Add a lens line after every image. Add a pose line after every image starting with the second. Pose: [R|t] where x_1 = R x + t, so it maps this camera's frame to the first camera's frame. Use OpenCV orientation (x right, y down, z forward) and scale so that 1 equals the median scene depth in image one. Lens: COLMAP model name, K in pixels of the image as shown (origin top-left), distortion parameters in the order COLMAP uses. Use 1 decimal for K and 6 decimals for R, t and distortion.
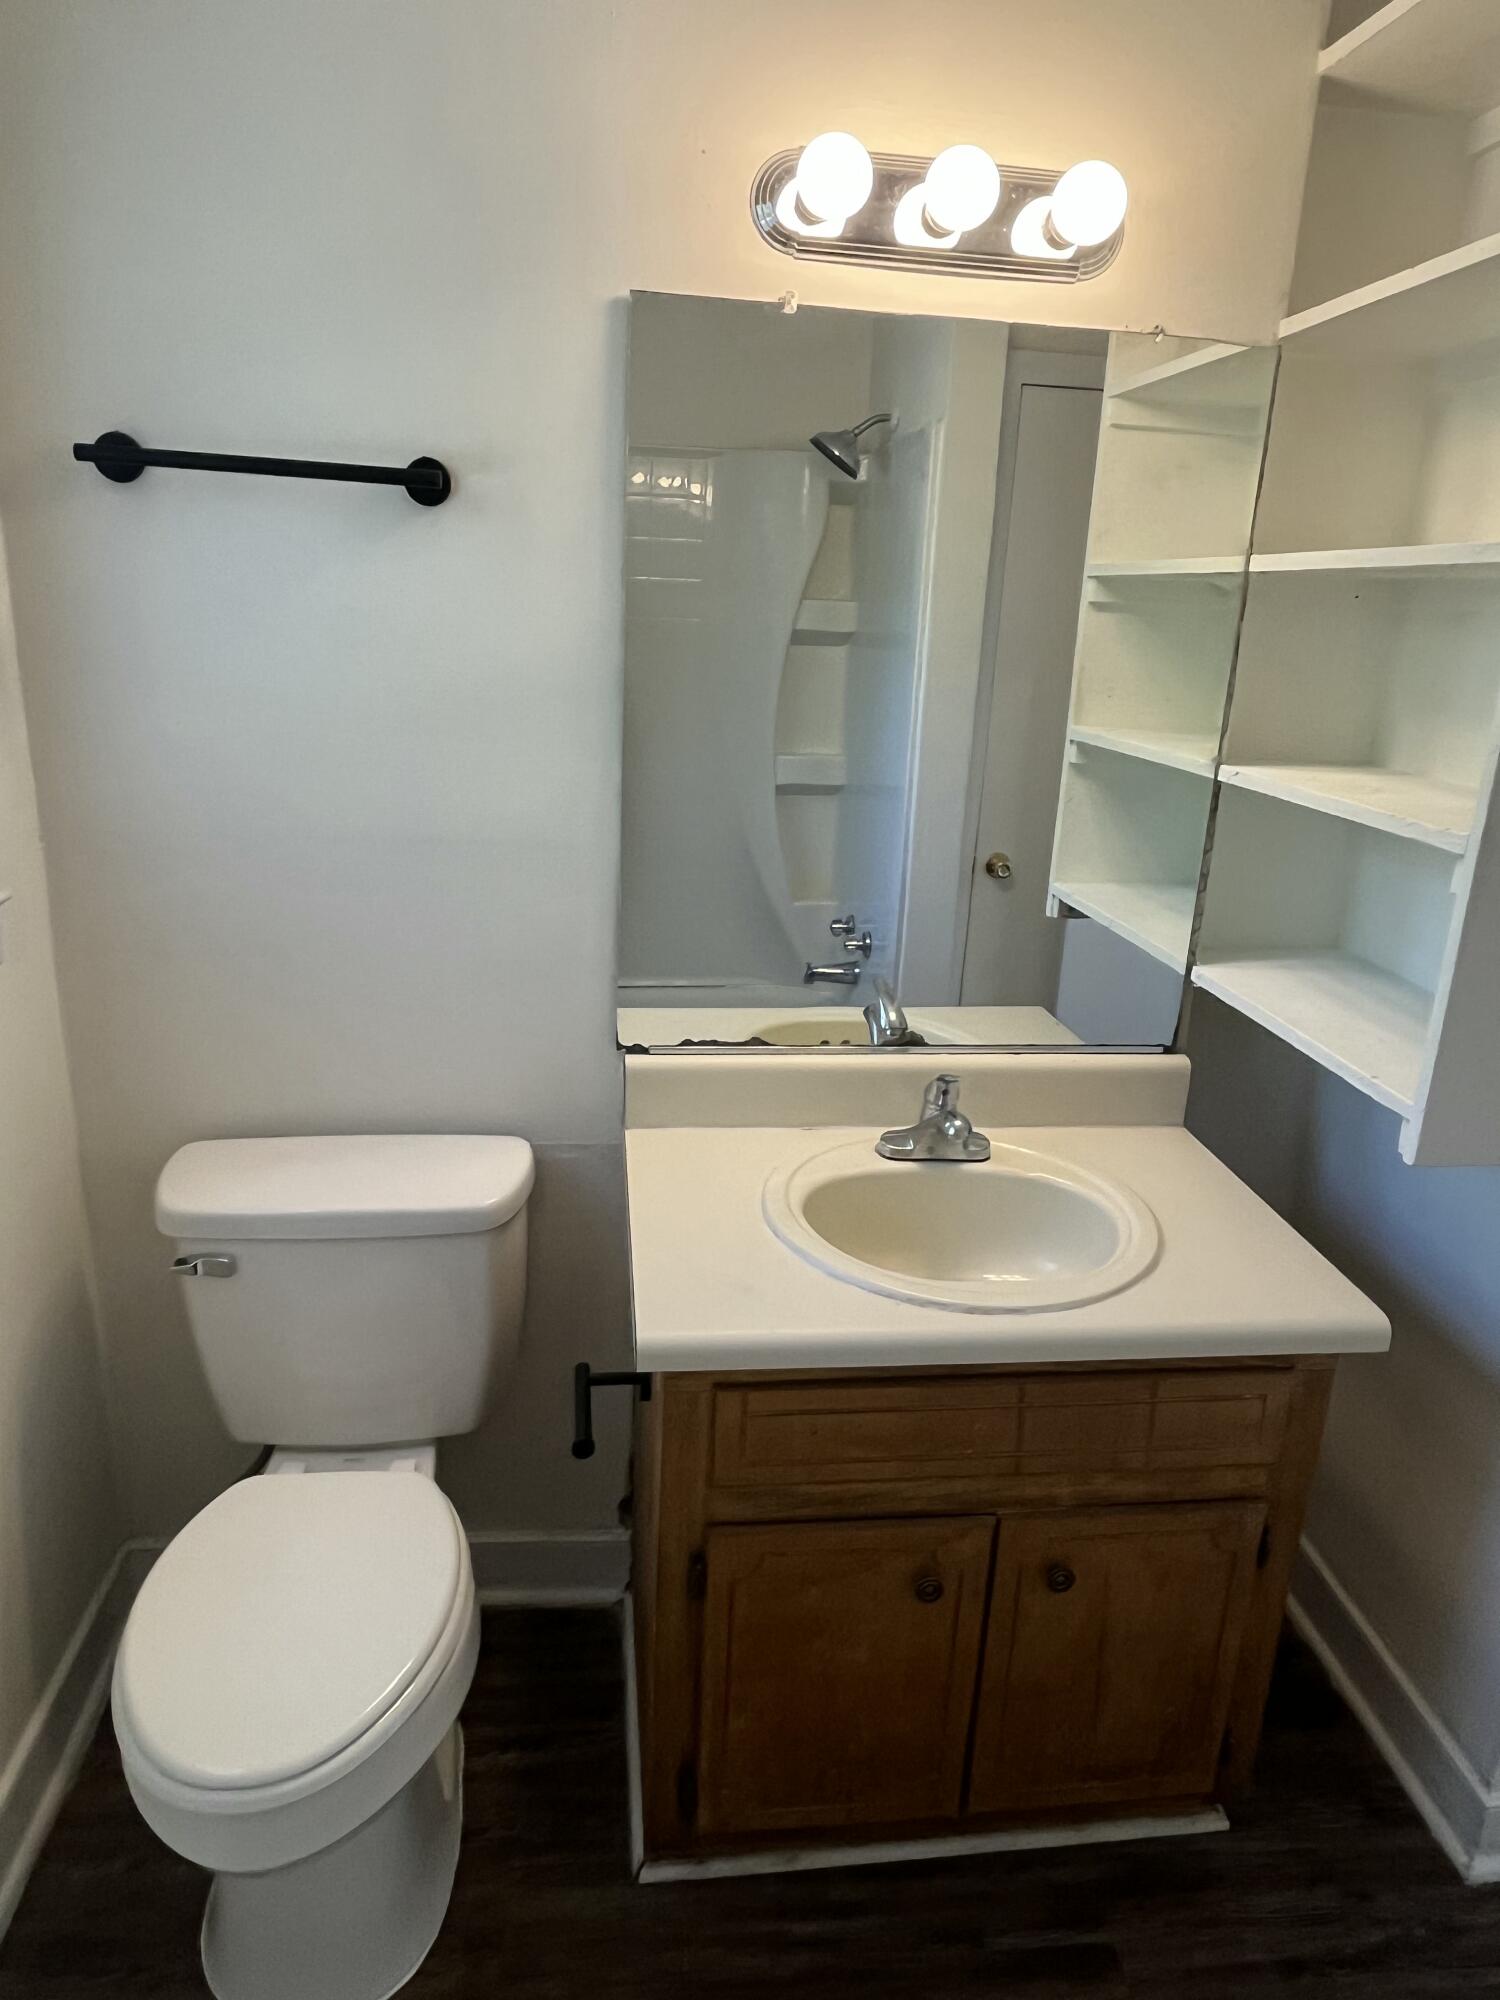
lens RADIAL K [[1303.6, 0, 749.2], [0, 1303.6, 995.3], [0, 0, 1]] dist [0.002696, -0.002617]
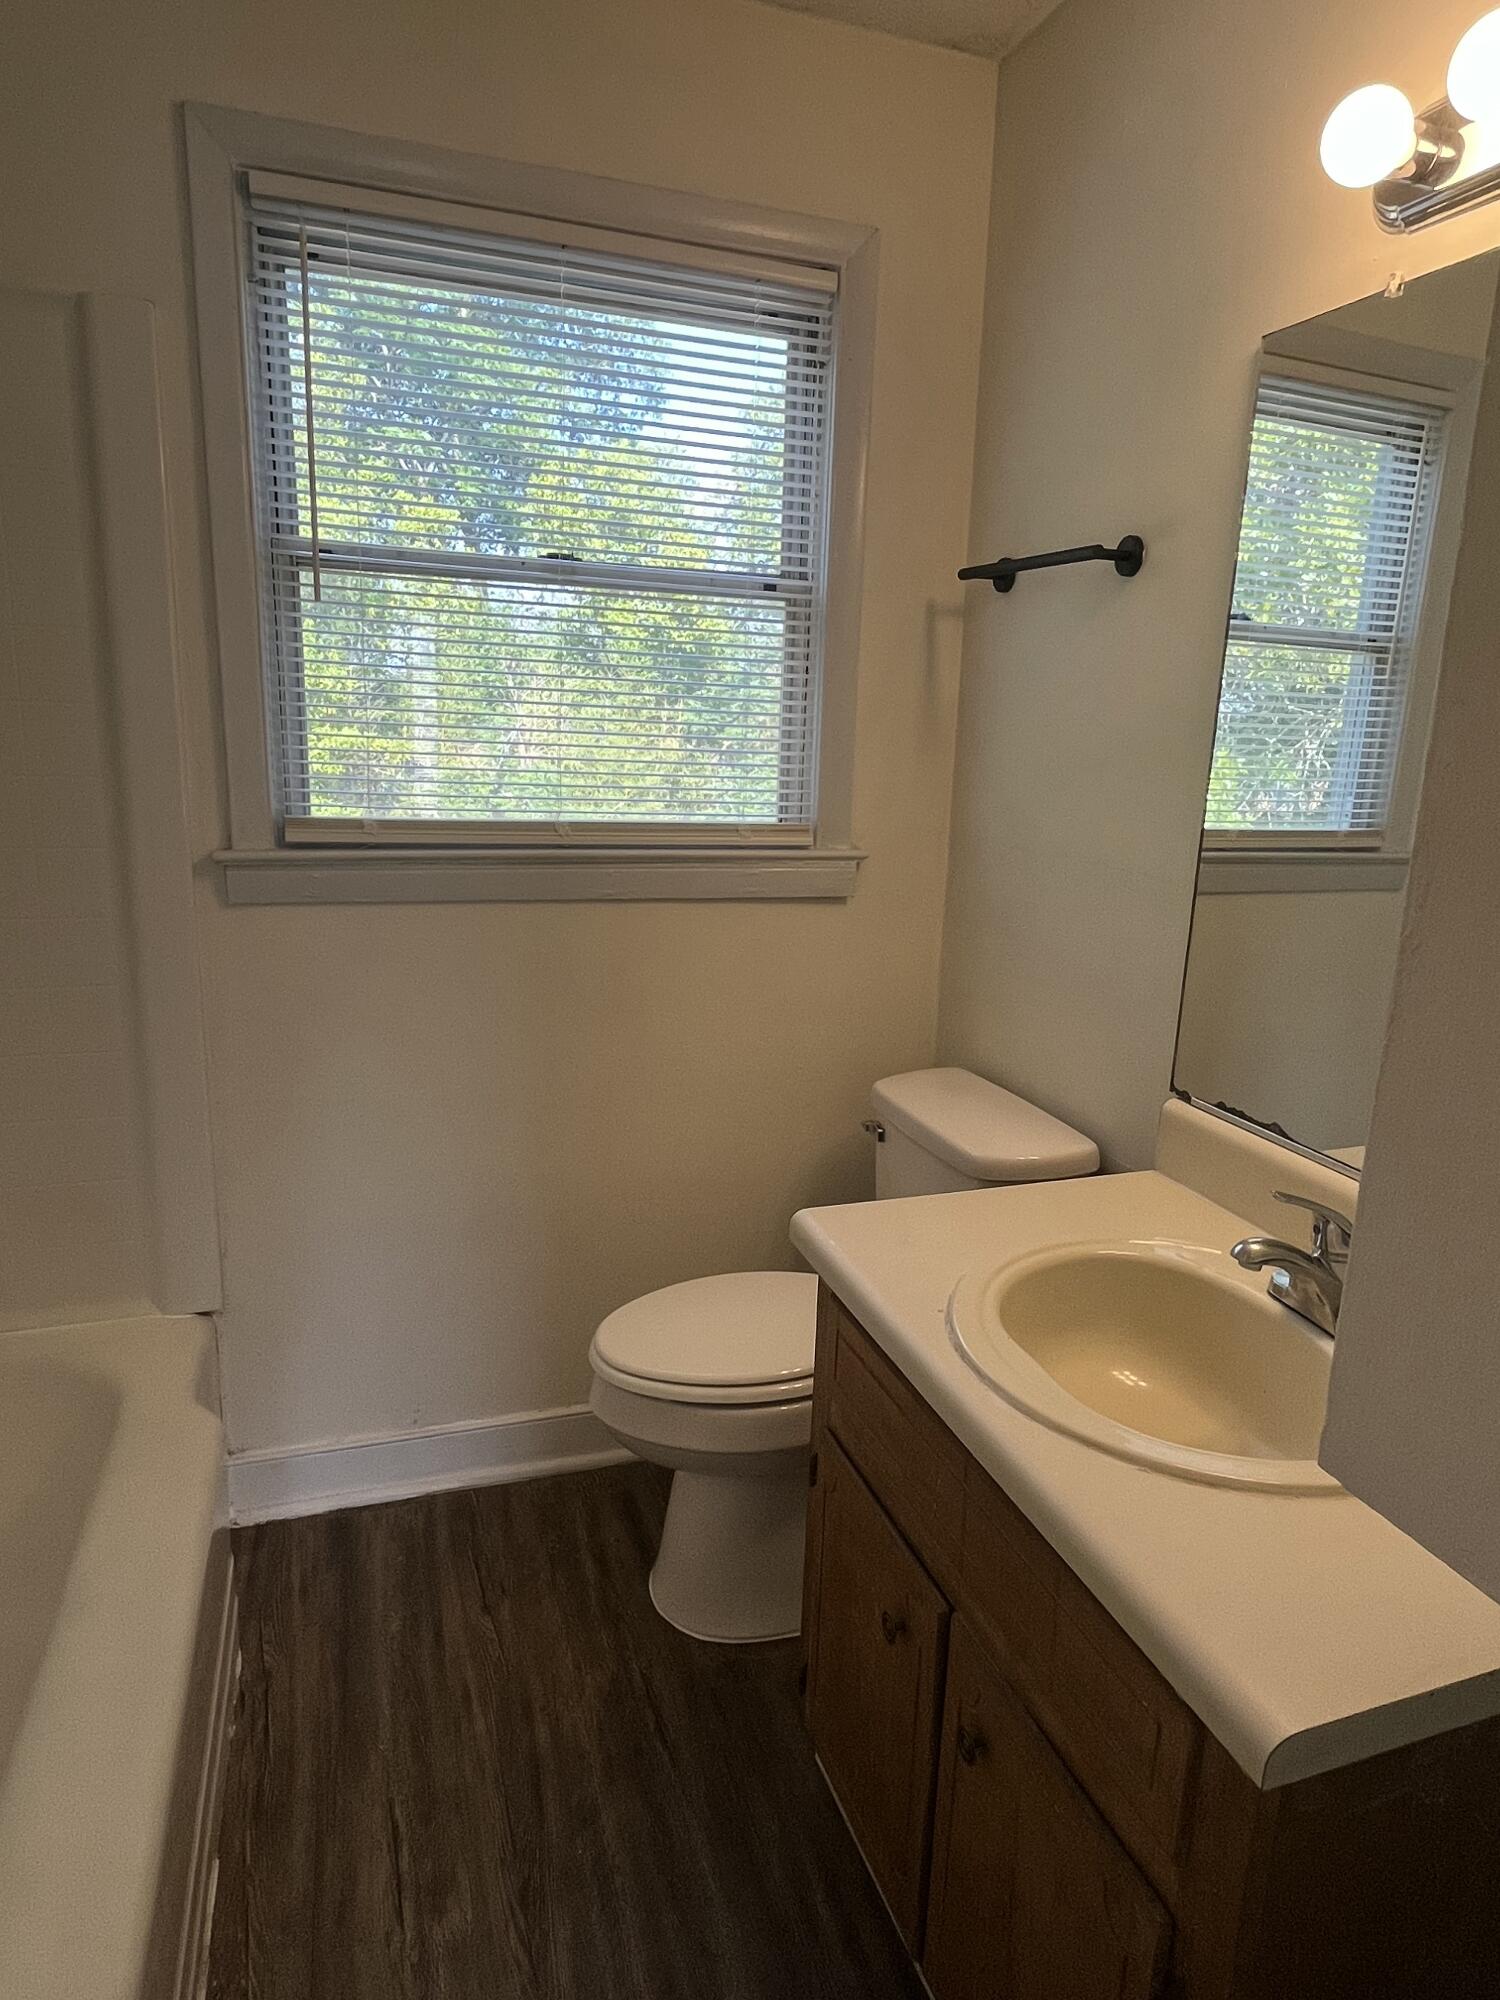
lens RADIAL K [[1181.7, 0, 748.9], [0, 1181.7, 998.6], [0, 0, 1]] dist [-0.002297, -0.001574]
pose [[0.211287, 0.194845, -0.957806, 0.781902], [-0.318454, 0.940183, 0.121011, -0.034647], [0.924091, 0.279450, 0.260698, 0.508024]]
